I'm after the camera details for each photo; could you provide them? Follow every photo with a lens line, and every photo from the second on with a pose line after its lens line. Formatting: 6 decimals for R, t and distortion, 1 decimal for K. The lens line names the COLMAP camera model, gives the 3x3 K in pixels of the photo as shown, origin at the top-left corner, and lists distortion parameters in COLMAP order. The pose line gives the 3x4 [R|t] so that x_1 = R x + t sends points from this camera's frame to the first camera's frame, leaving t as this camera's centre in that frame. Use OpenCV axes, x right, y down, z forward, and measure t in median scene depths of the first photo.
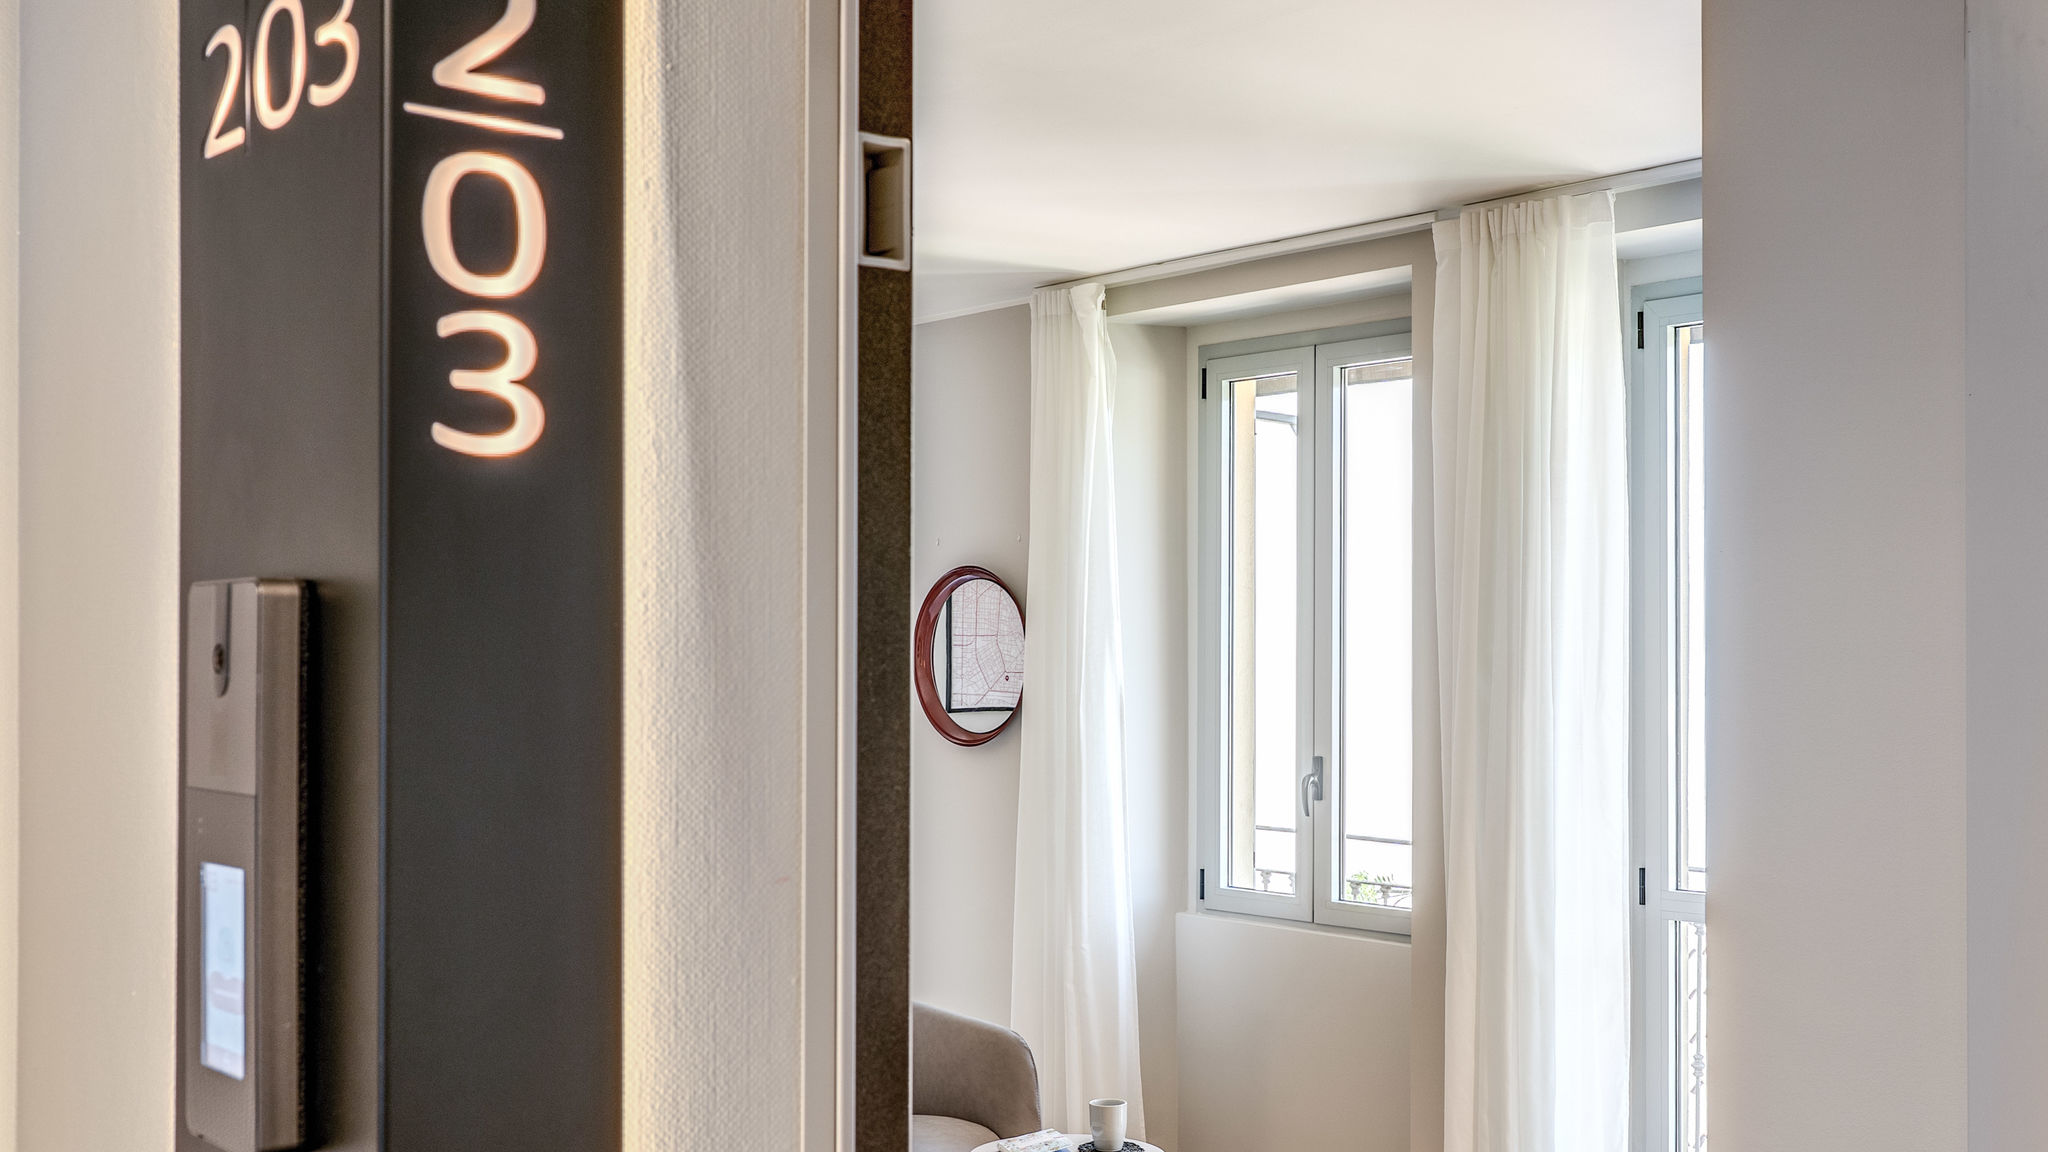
lens RADIAL K [[2299.0, 0, 958.4], [0, 2299.0, 637.9], [0, 0, 1]] dist [-0.034109, 0.000000]
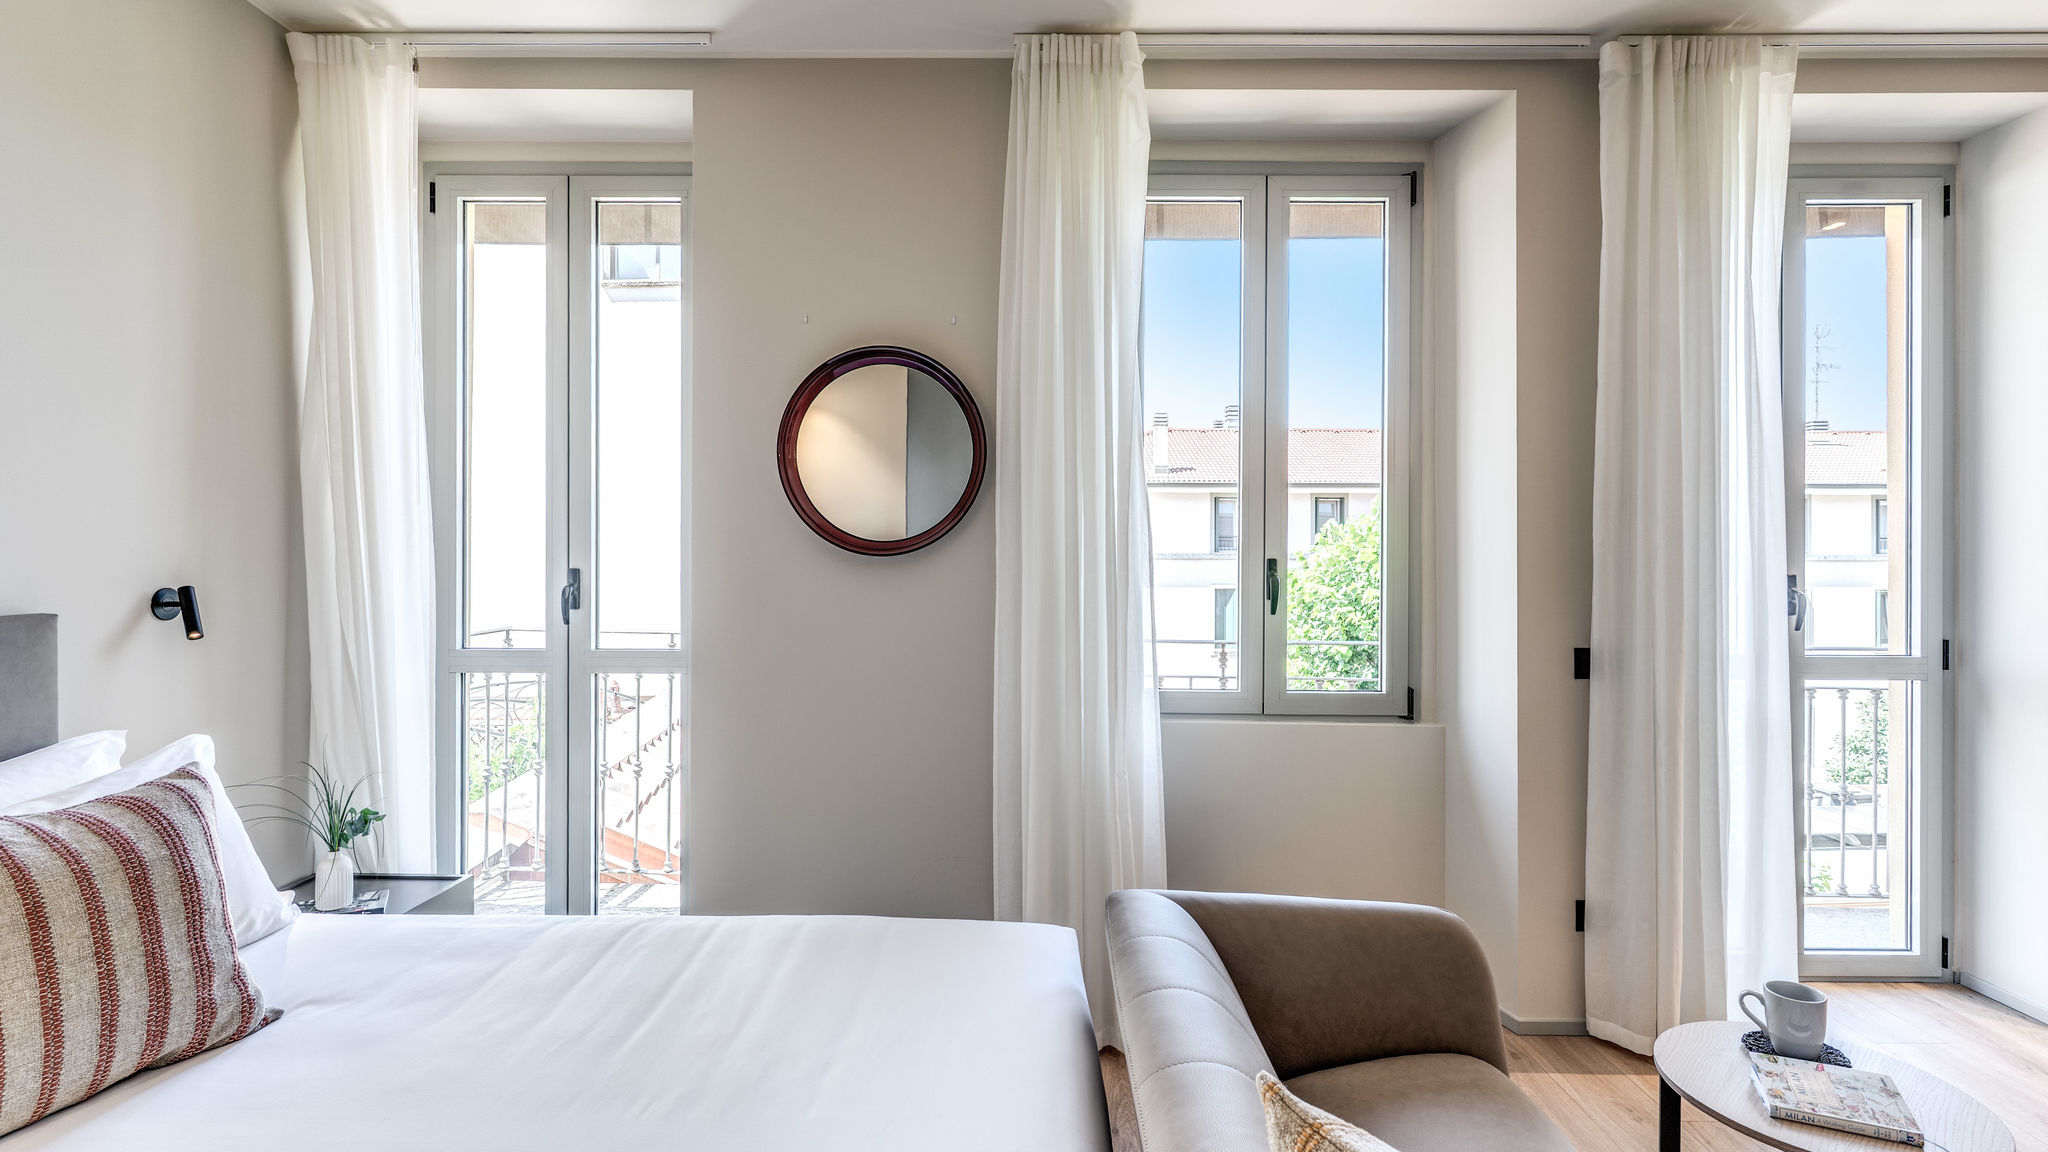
lens RADIAL K [[990.2, 0, 1039.9], [0, 990.2, 555.6], [0, 0, 1]] dist [0.002120, -0.001627]
pose [[0.631789, 0.007626, 0.775103, -0.267173], [-0.007156, 0.999966, -0.004005, 0.052854], [-0.775108, -0.003016, 0.631822, 0.786617]]
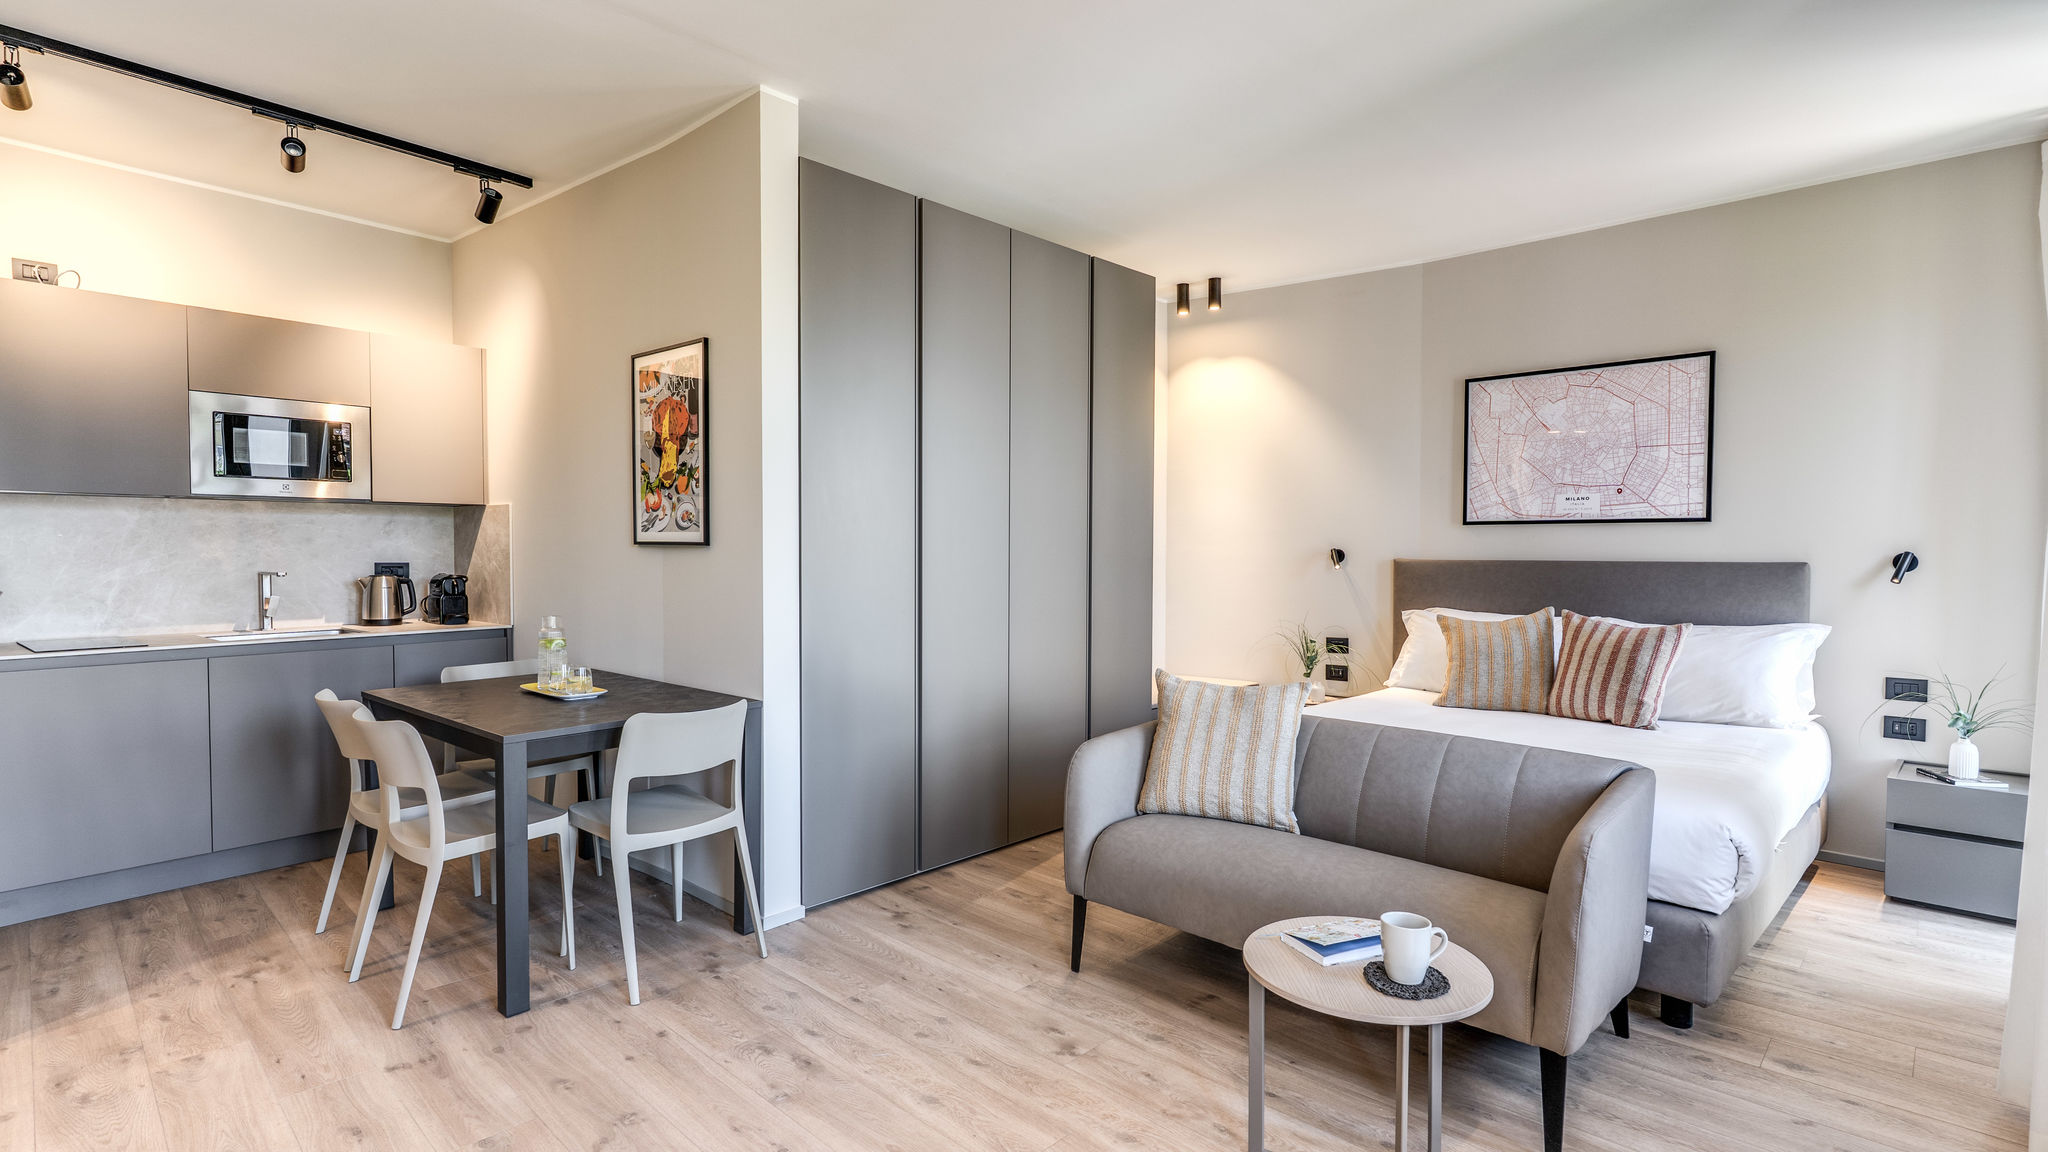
lens RADIAL K [[990.2, 0, 1023.7], [0, 990.2, 576.7], [0, 0, 1]] dist [0.002120, -0.001627]
pose [[0.116508, 0.039307, -0.992412, 0.308256], [-0.004475, 0.999227, 0.039051, 0.058271], [0.993180, -0.000109, 0.116594, 0.664496]]
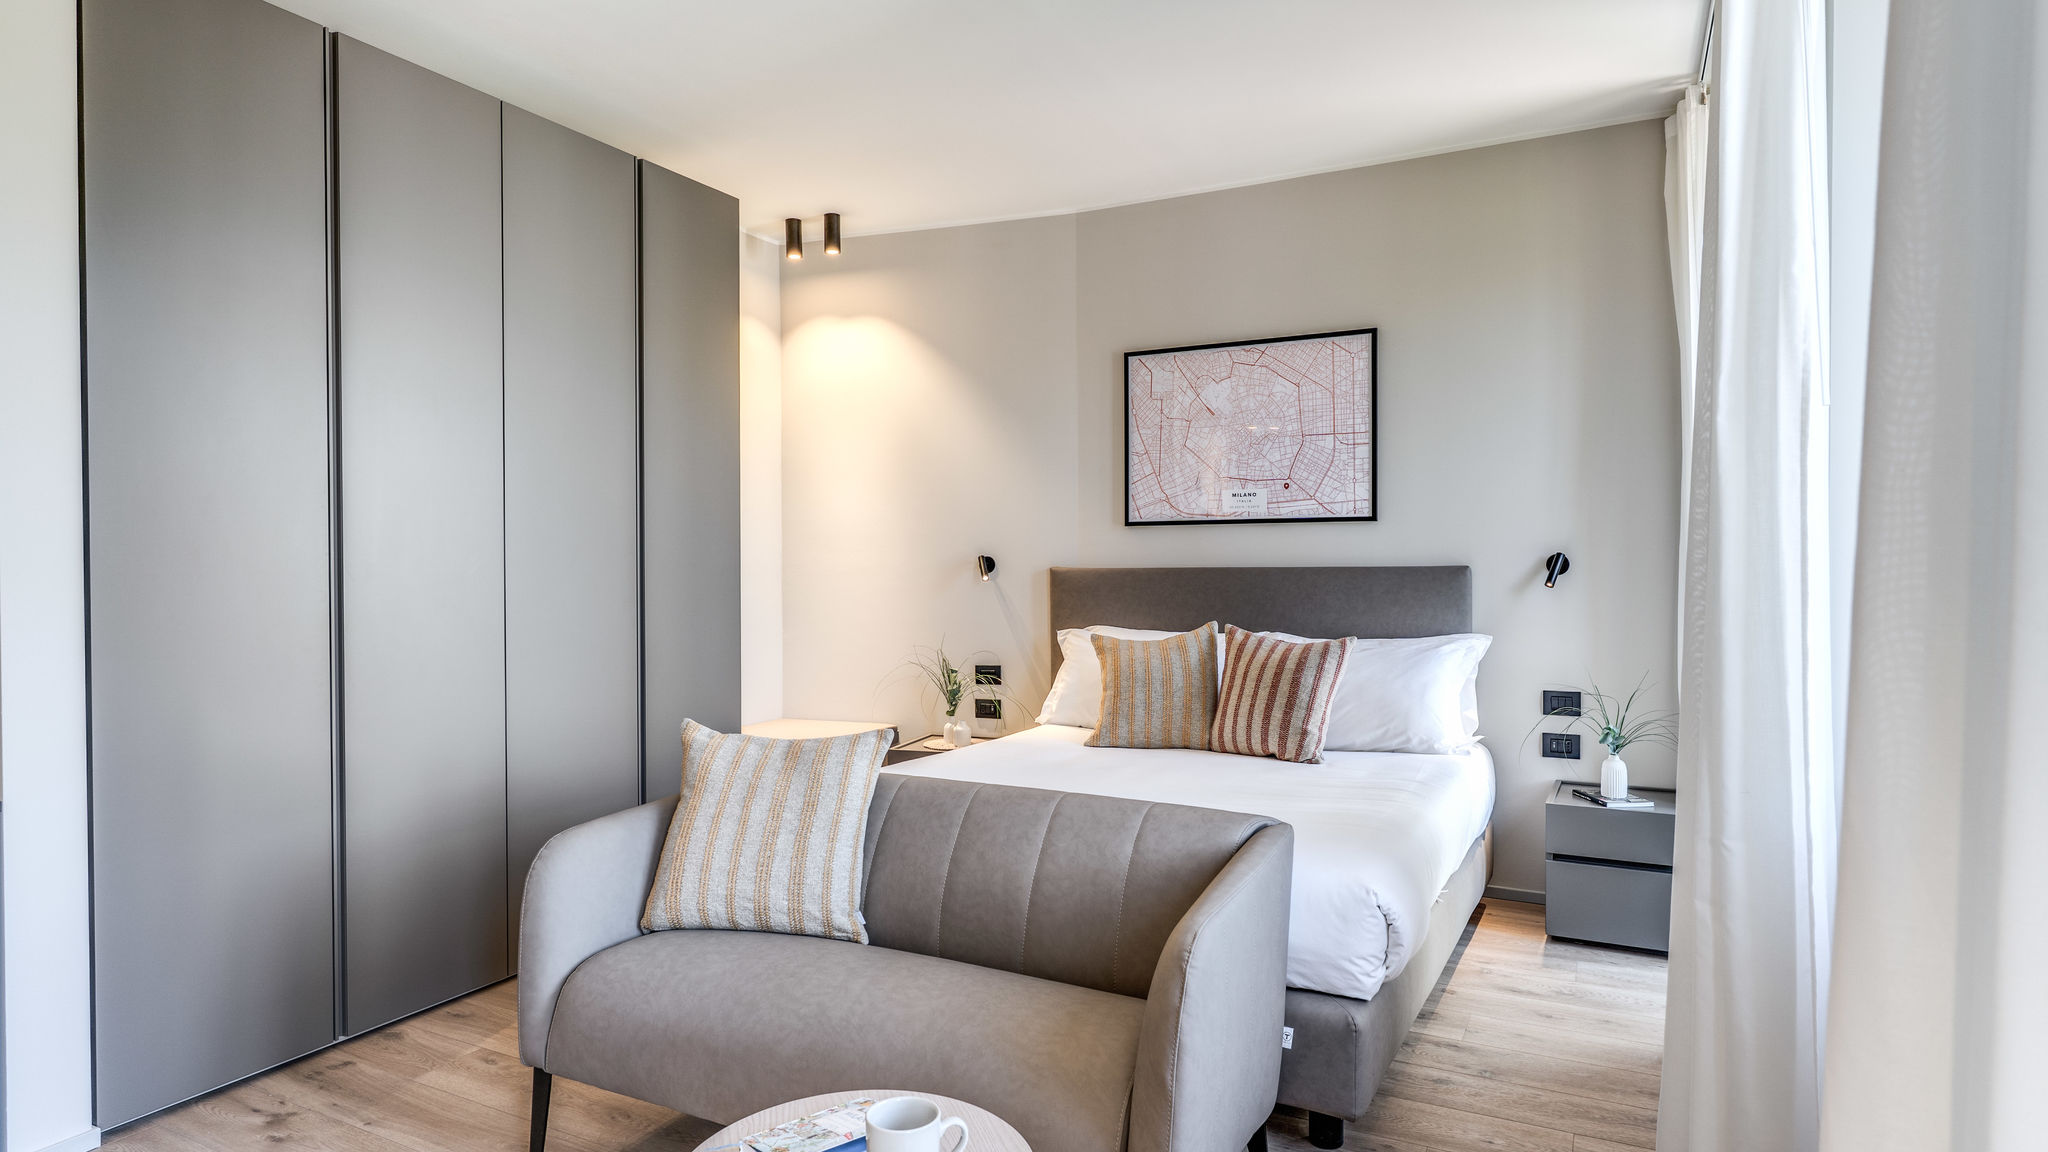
lens RADIAL K [[1130.9, 0, 1043.4], [0, 1130.9, 574.9], [0, 0, 1]] dist [-0.011473, 0.007027]
pose [[0.396856, 0.015662, -0.917747, 0.241673], [-0.000307, 0.999857, 0.016931, 0.065515], [0.917881, -0.006438, 0.396804, 0.747349]]
